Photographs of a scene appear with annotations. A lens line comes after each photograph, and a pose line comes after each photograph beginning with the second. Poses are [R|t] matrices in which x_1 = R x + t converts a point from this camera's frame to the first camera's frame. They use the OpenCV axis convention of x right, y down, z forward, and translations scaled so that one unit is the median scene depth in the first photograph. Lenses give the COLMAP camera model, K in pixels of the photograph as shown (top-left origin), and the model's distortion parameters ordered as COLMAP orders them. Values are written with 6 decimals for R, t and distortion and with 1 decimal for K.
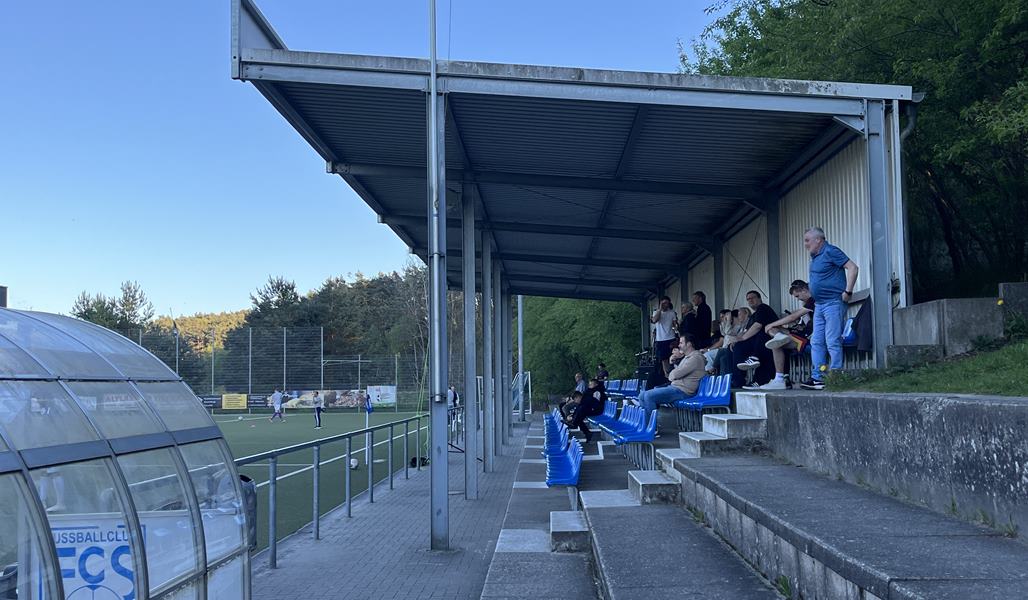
lens RADIAL K [[1107.6, 0, 511.9], [0, 1107.6, 313.9], [0, 0, 1]] dist [0.152285, -0.423585]
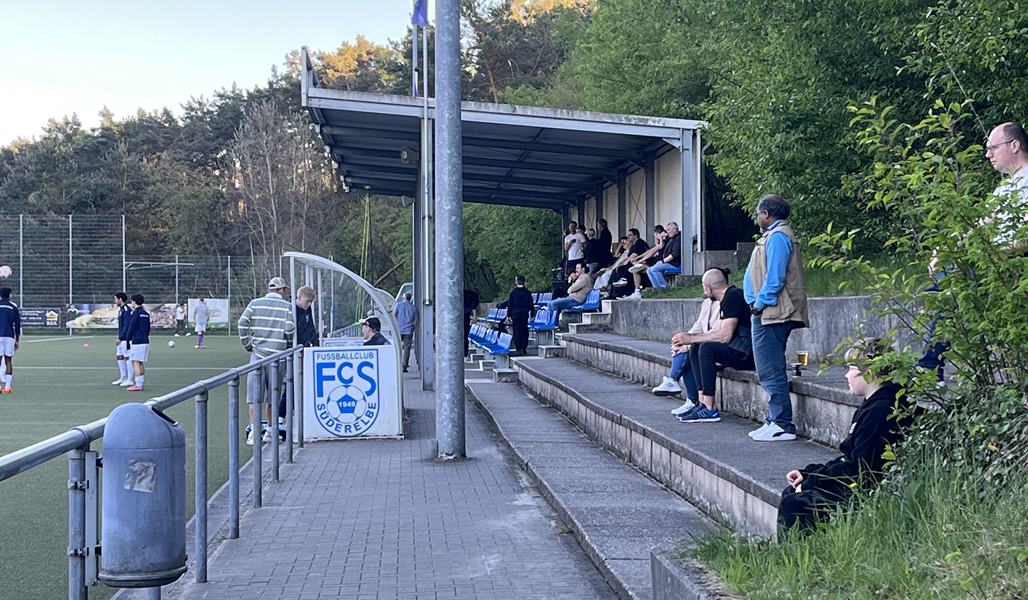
lens RADIAL K [[2017.8, 0, 514.0], [0, 2017.8, 300.0], [0, 0, 1]] dist [-0.001710, -0.002132]
pose [[0.996384, 0.010422, 0.084323, -0.162431], [-0.015662, 0.997970, 0.061724, -0.099264], [-0.083508, -0.062822, 0.994525, -1.723467]]
